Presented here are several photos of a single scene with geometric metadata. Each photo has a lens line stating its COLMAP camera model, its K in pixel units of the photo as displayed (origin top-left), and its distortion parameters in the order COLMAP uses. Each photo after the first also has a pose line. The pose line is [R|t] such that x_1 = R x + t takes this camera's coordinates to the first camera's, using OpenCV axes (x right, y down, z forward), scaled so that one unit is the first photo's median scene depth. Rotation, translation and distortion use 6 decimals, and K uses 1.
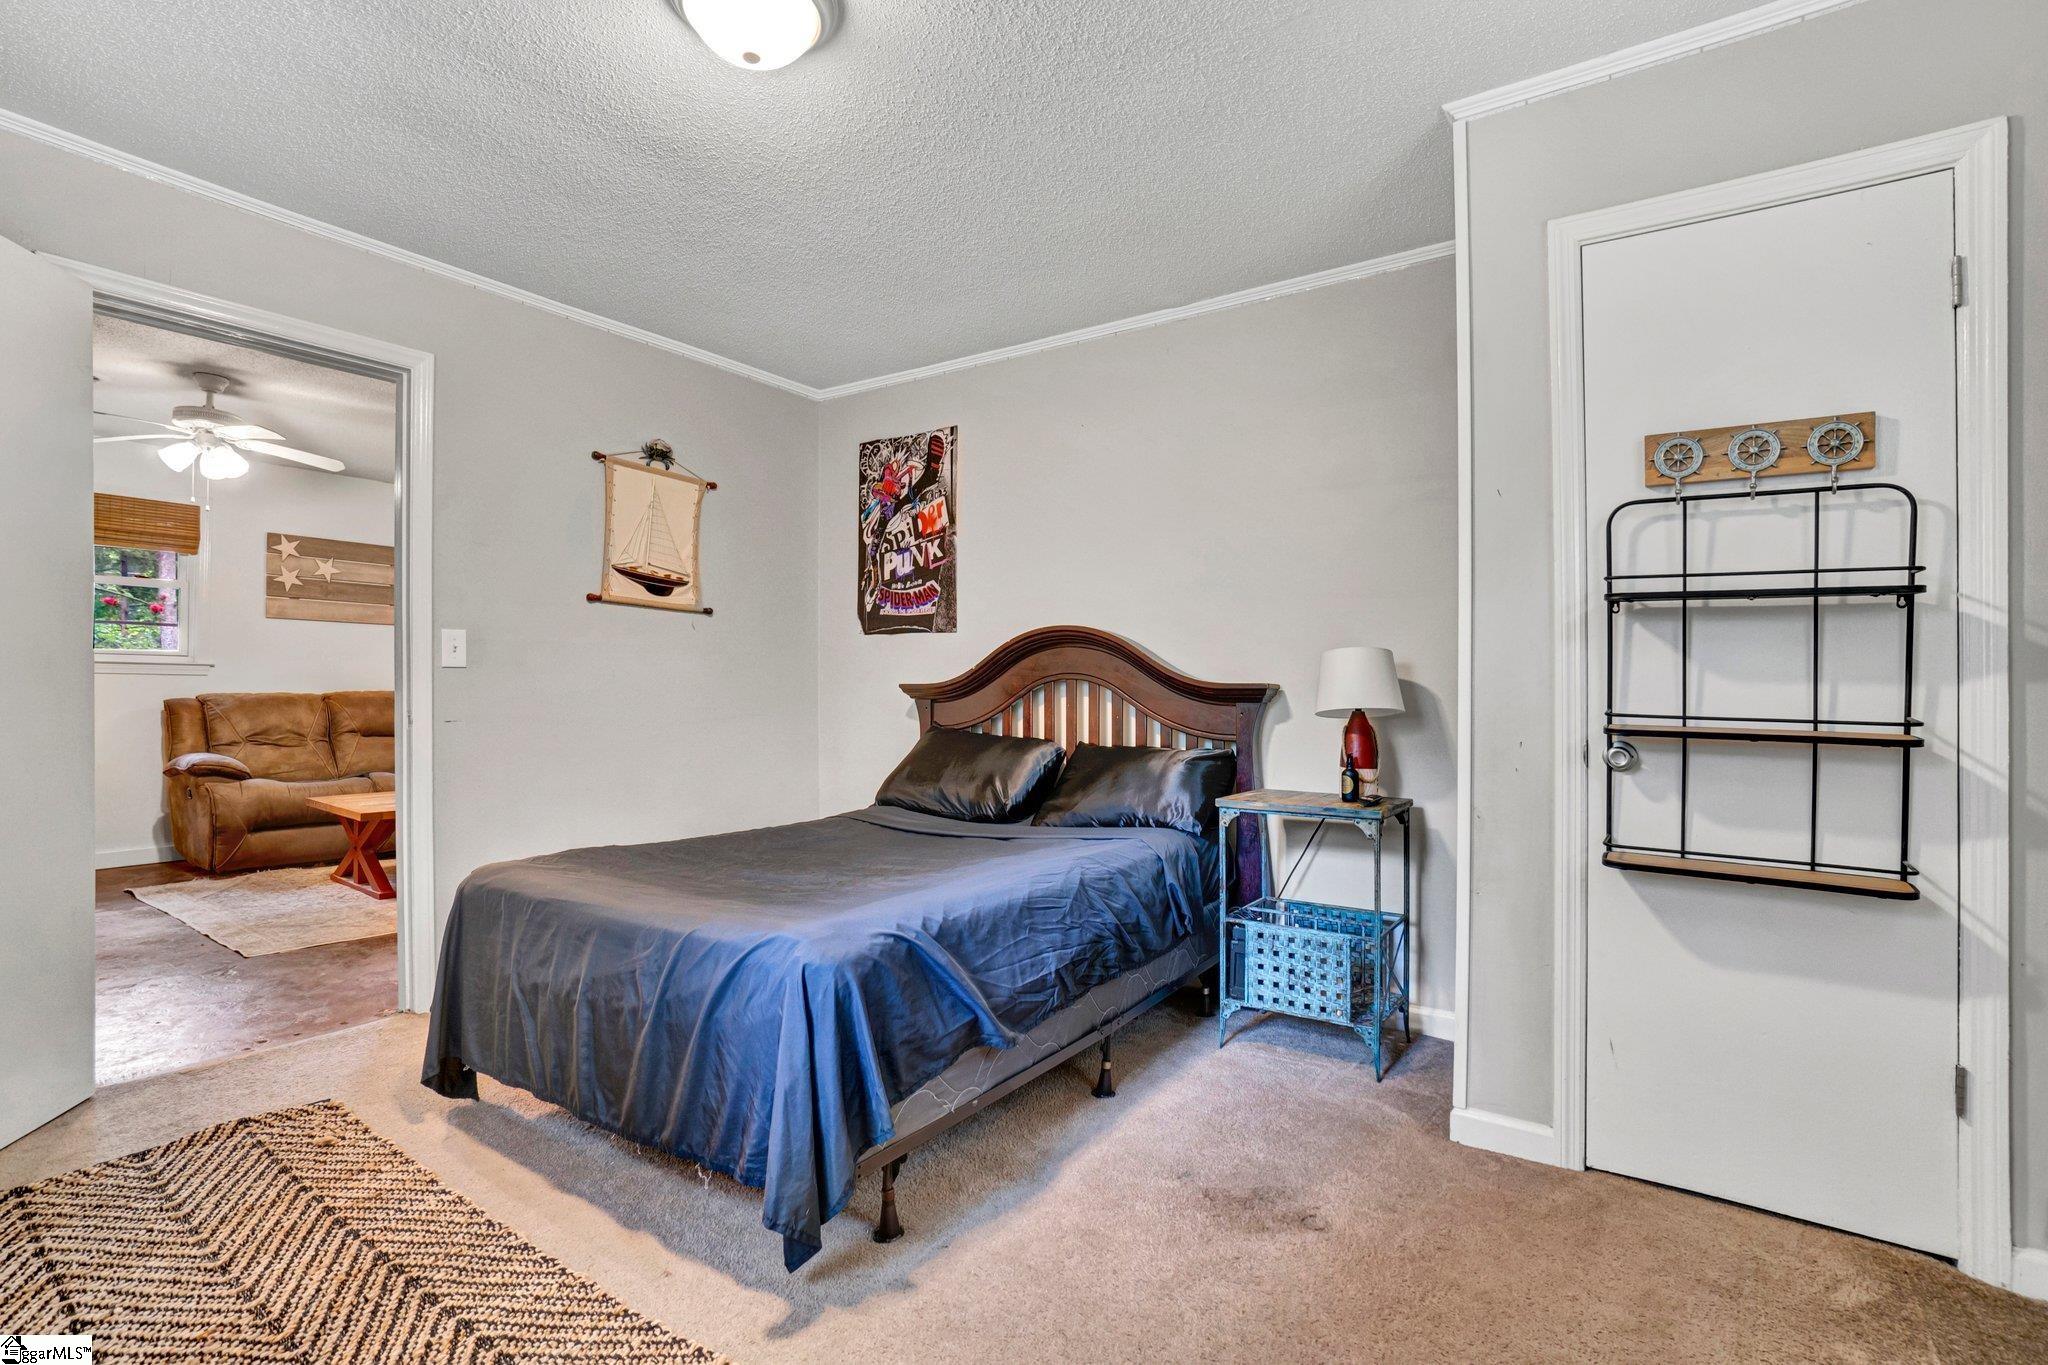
lens RADIAL K [[931.3, 0, 1024.0], [0, 931.3, 682.5], [0, 0, 1]] dist [-0.023612, 0.000279]
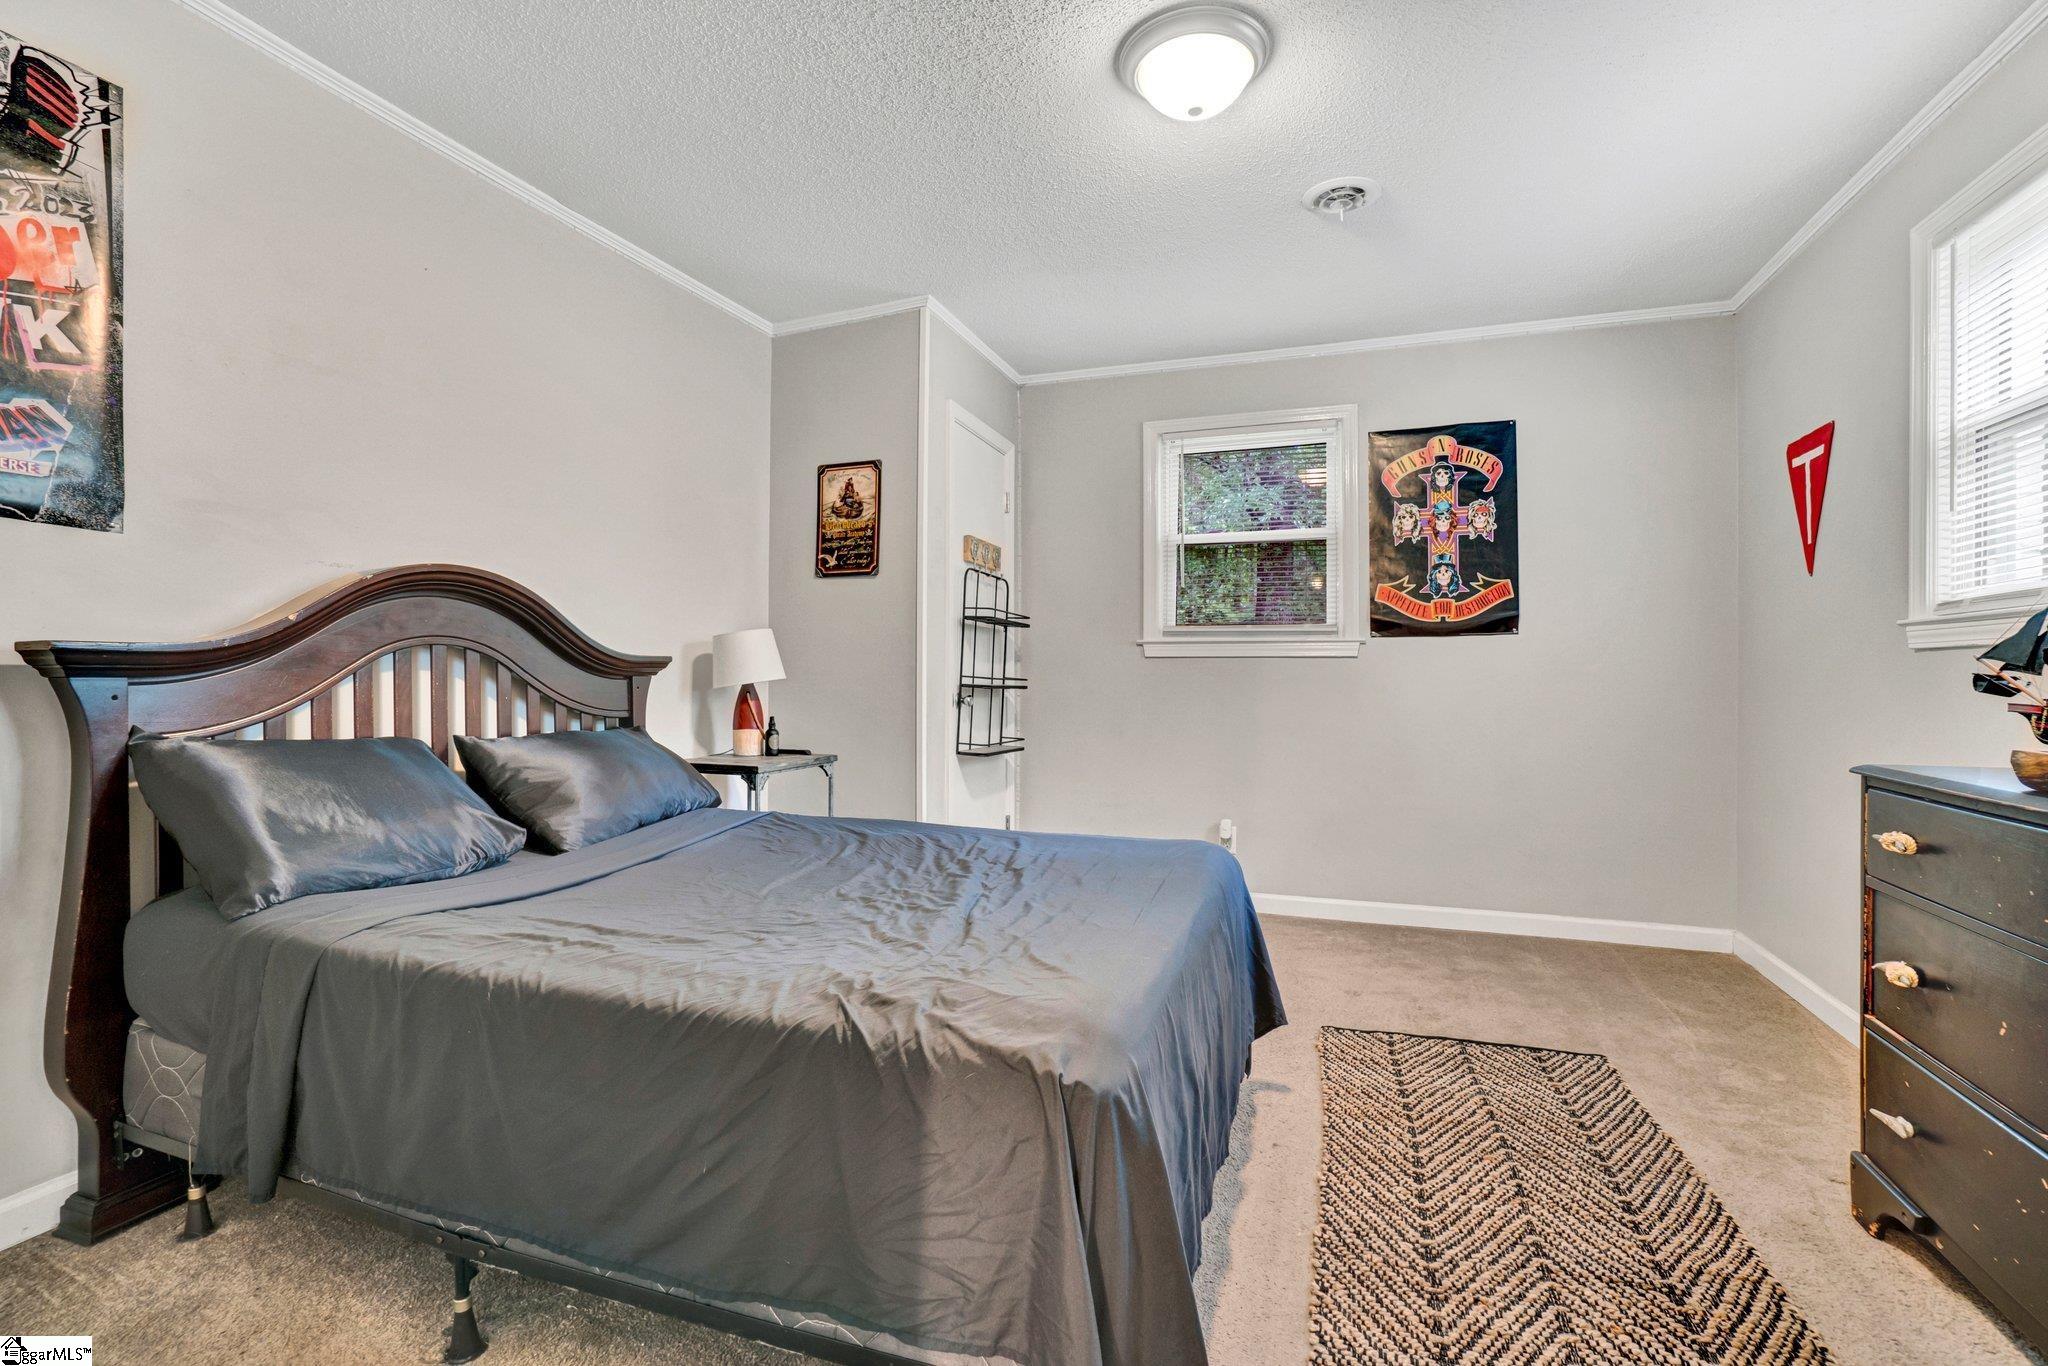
lens RADIAL K [[917.6, 0, 1017.8], [0, 917.6, 683.7], [0, 0, 1]] dist [-0.051684, -0.000085]
pose [[-0.252883, -0.012614, 0.967415, -0.428512], [-0.006268, 0.999915, 0.011399, 0.009359], [-0.967476, -0.003182, -0.252941, 0.485942]]
